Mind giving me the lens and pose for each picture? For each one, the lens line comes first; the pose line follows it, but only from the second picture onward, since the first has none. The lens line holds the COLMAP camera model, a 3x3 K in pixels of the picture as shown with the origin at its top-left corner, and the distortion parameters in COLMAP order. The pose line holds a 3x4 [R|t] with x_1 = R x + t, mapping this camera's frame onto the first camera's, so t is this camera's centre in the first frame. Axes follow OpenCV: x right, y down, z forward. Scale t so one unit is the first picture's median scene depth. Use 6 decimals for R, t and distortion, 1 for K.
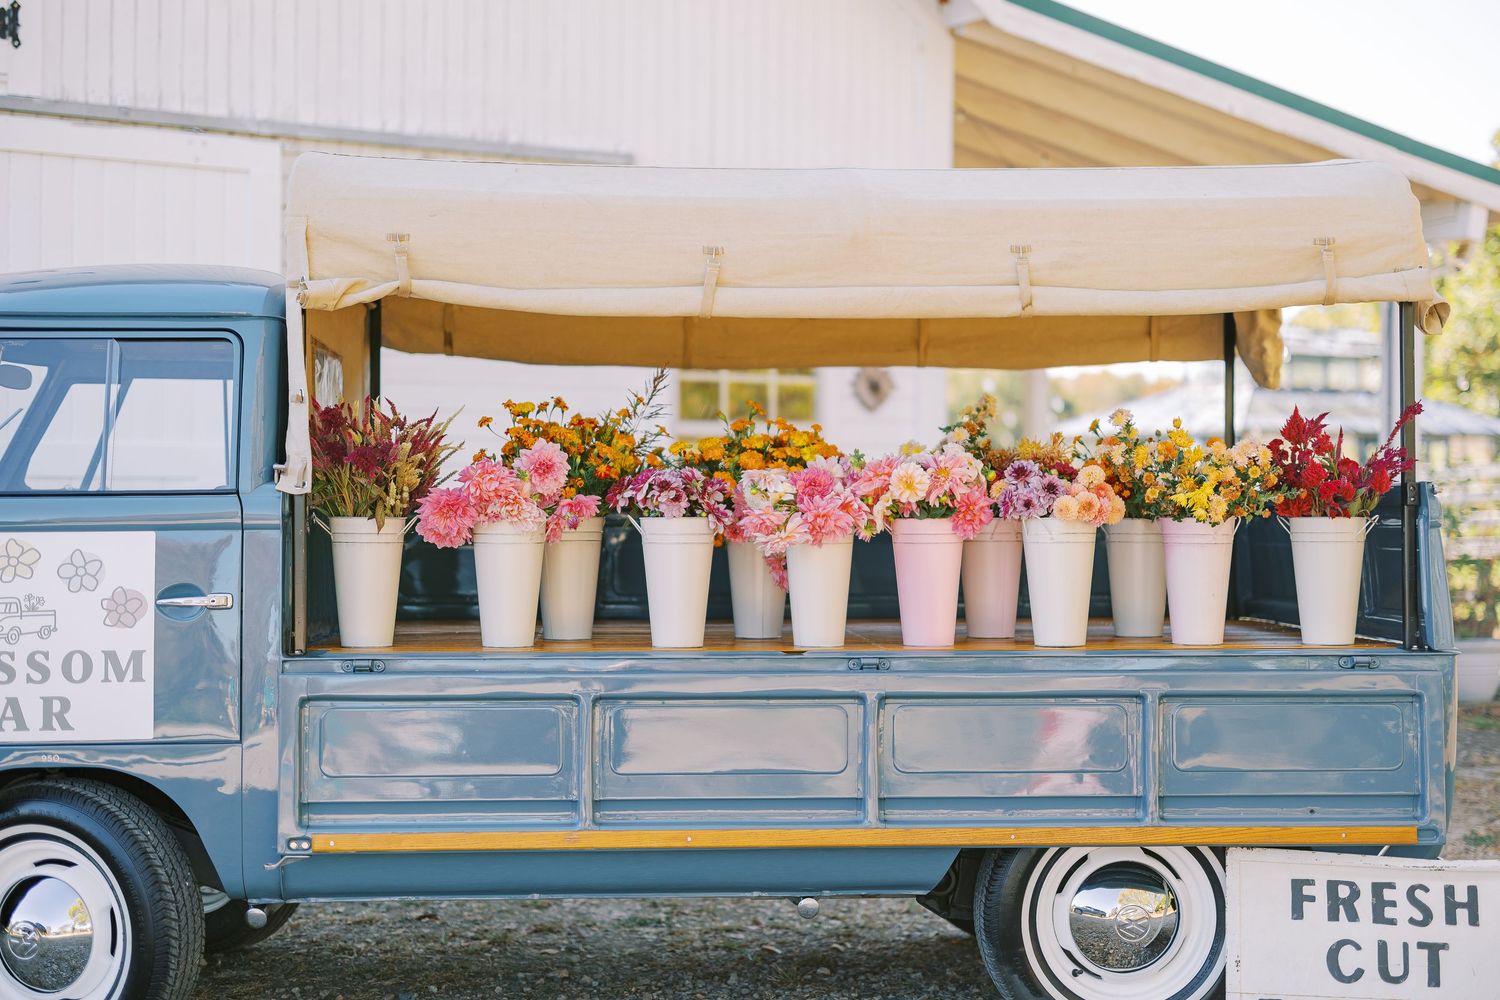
lens RADIAL K [[2165.5, 0, 753.4], [0, 2165.5, 479.3], [0, 0, 1]] dist [0.019334, 0.062206]
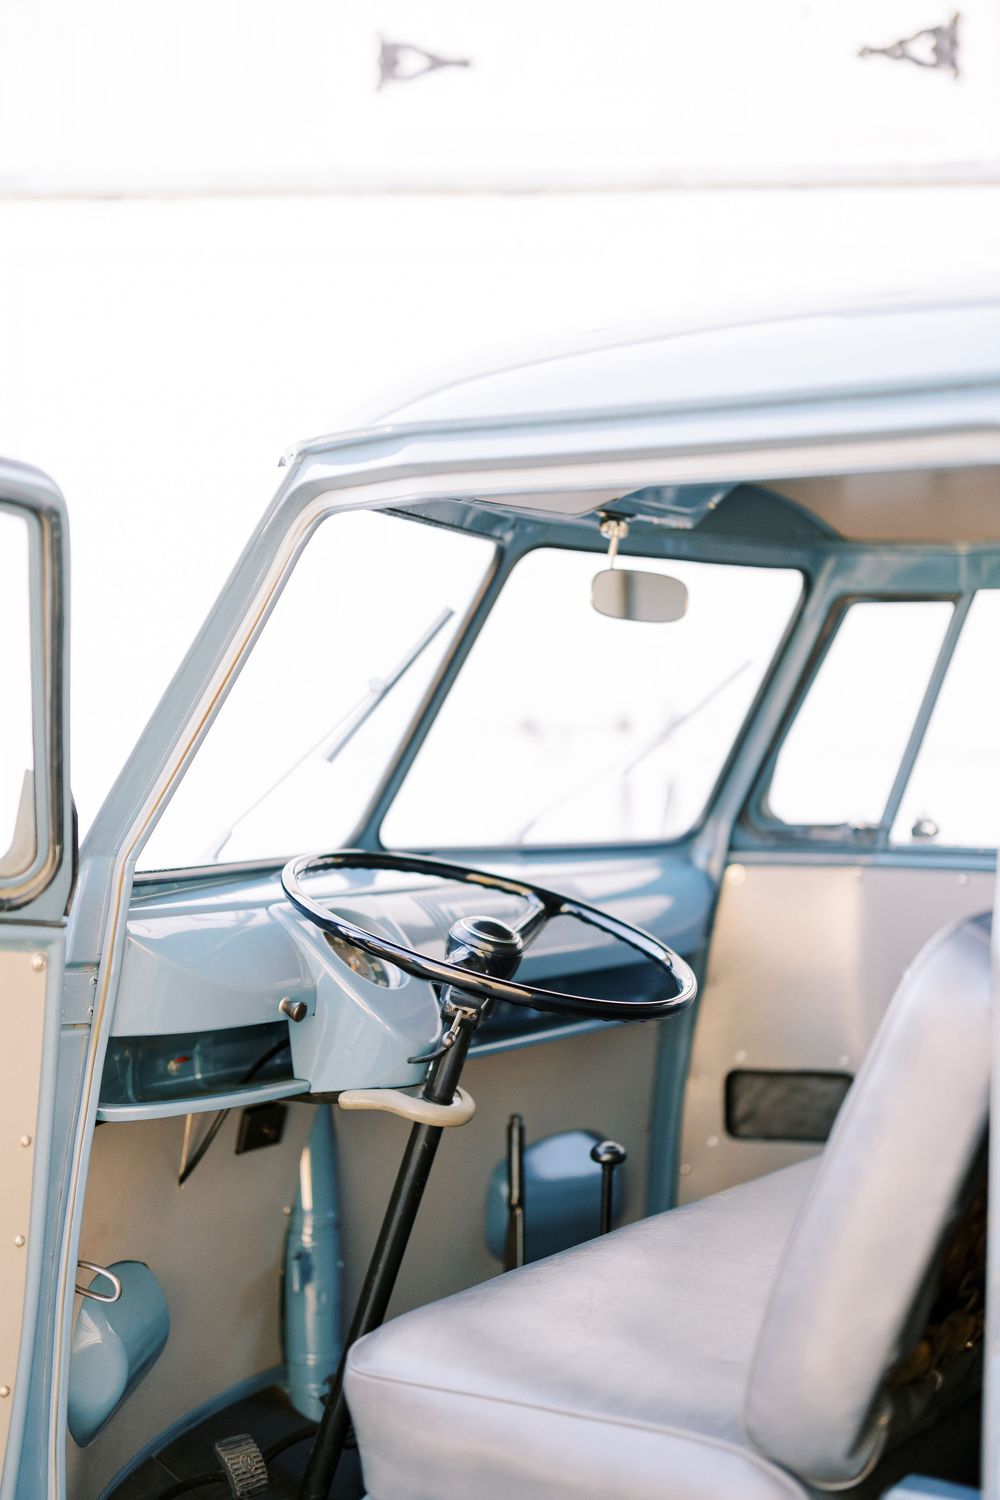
lens RADIAL K [[2165.5, 0, 500.0], [0, 2165.5, 750.0], [0, 0, 1]] dist [0.019334, 0.062206]
pose [[0.809972, 0.012897, -0.586327, -0.119863], [0.002042, 0.999690, 0.024810, -0.029910], [0.586466, -0.021293, 0.809694, 0.697947]]
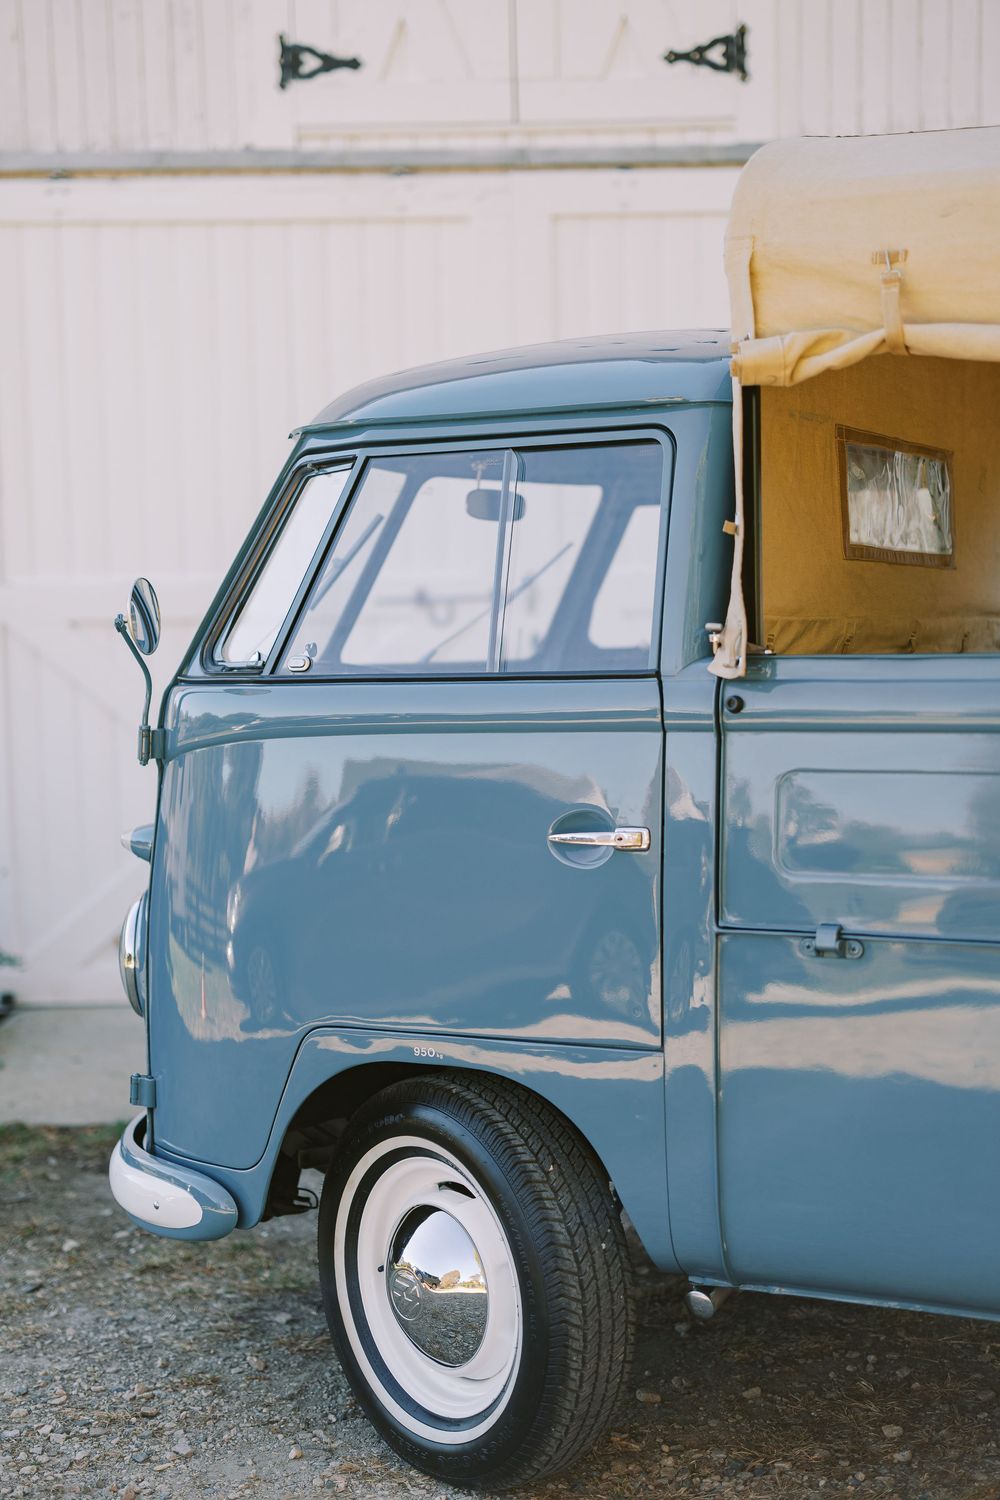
lens RADIAL K [[2266.1, 0, 611.8], [0, 2266.1, 817.8], [0, 0, 1]] dist [0.020552, 0.007999]
pose [[0.864853, 0.027756, -0.501256, 0.093490], [0.026338, 0.994587, 0.100516, -0.019666], [0.501333, -0.100133, 0.859441, 0.380967]]
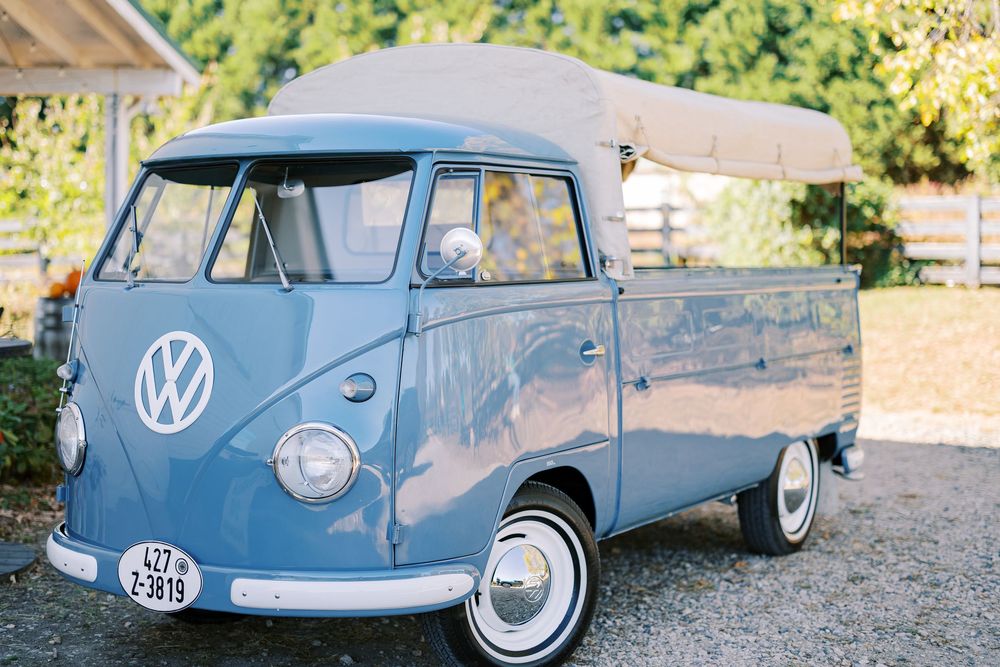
lens RADIAL K [[1443.6, 0, 502.3], [0, 1443.6, 319.7], [0, 0, 1]] dist [0.019334, 0.062206]
pose [[0.577487, -0.035430, 0.815630, -1.070298], [-0.010169, 0.998668, 0.050581, -0.016040], [-0.816336, -0.037504, 0.576358, 0.443636]]
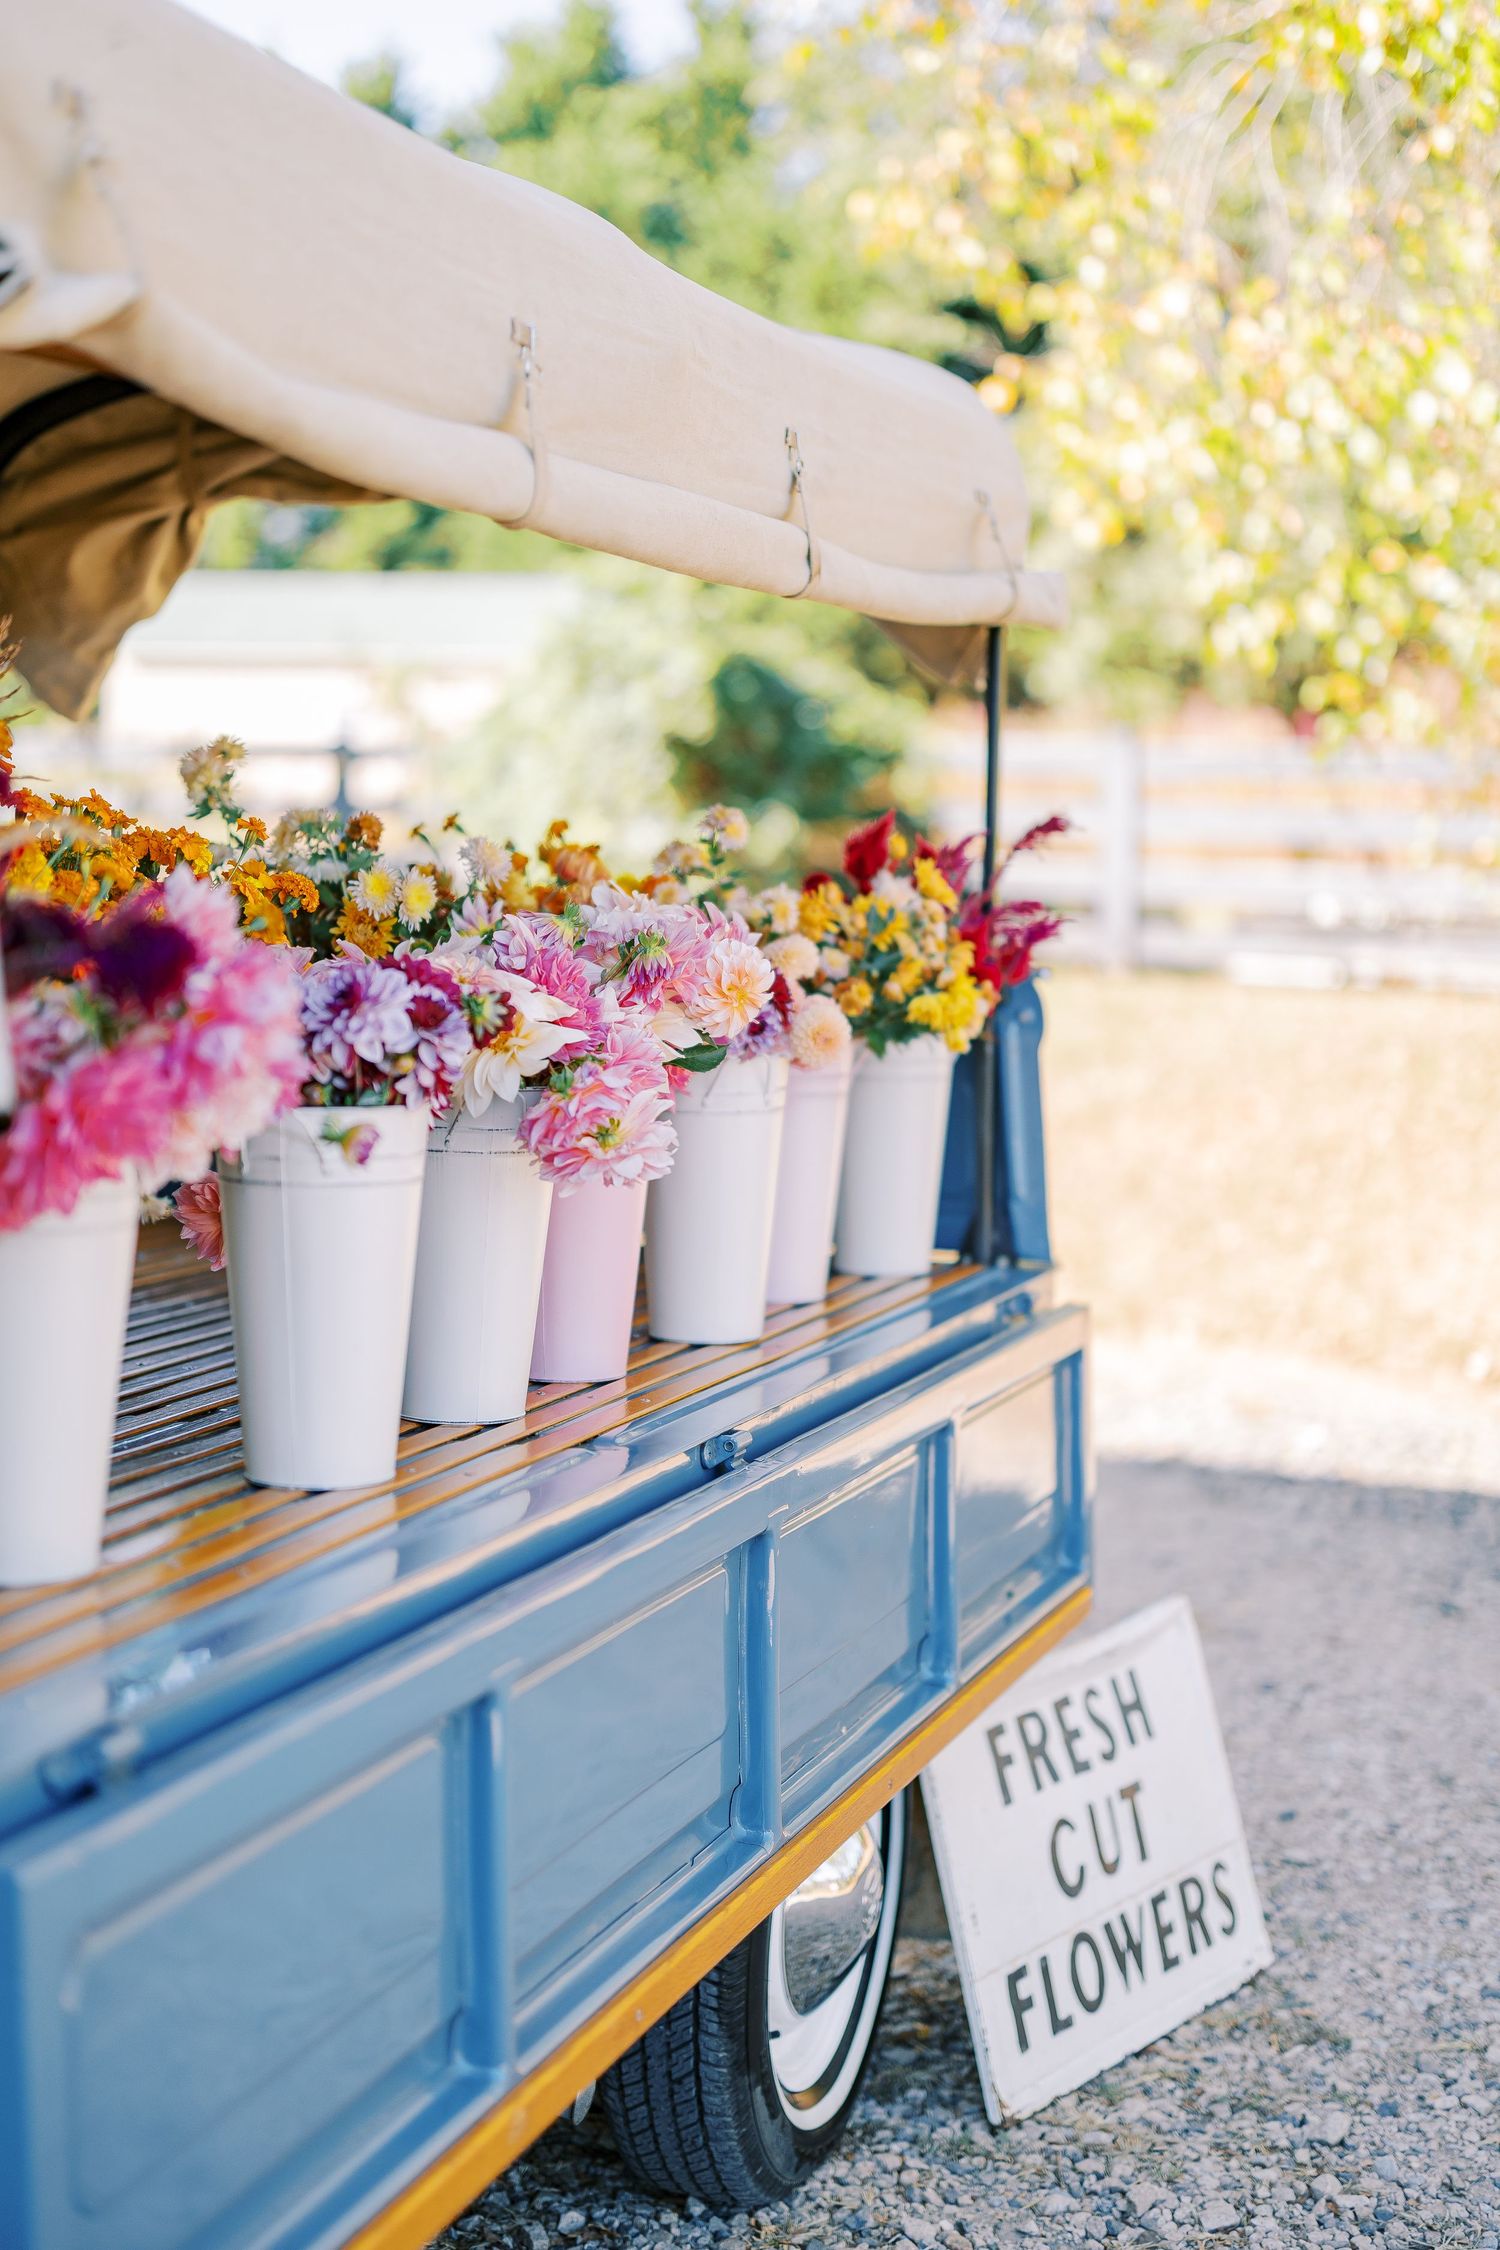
lens RADIAL K [[3248.2, 0, 750.0], [0, 3248.2, 1125.0], [0, 0, 1]] dist [0.019334, 0.062206]
pose [[0.370864, -0.061713, 0.926635, -0.480152], [-0.034086, 0.996213, 0.079989, -0.022804], [-0.928062, -0.061250, 0.367356, 0.754163]]
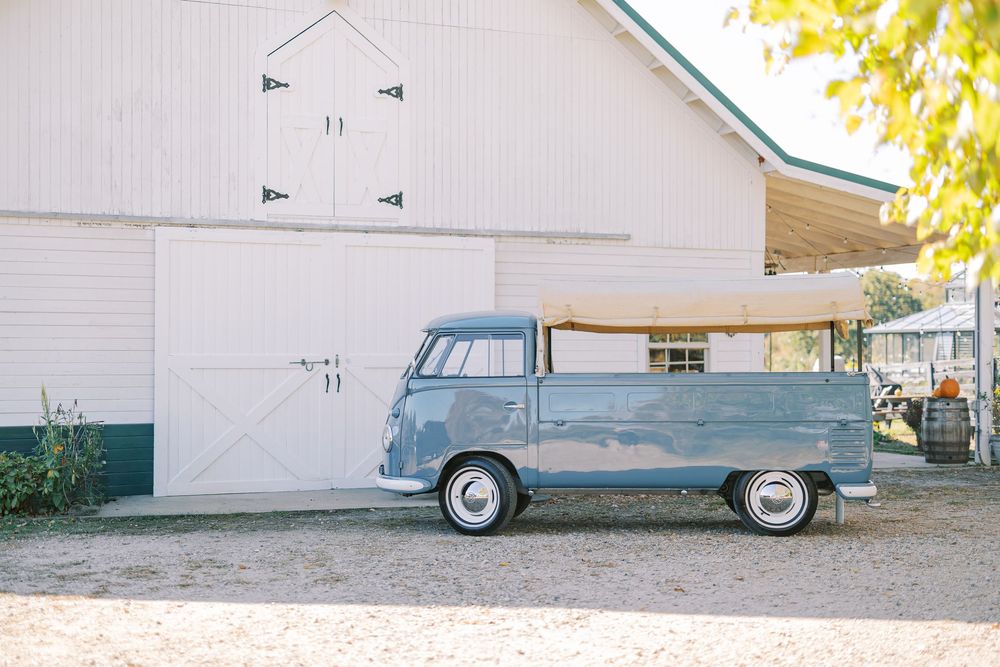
lens RADIAL K [[1487.7, 0, 496.1], [0, 1487.7, 349.9], [0, 0, 1]] dist [0.016256, 0.078924]
pose [[0.989916, -0.006943, -0.141485, 0.065995], [0.006625, 0.999974, -0.002719, -0.031316], [0.141500, 0.001754, 0.989937, -1.430968]]
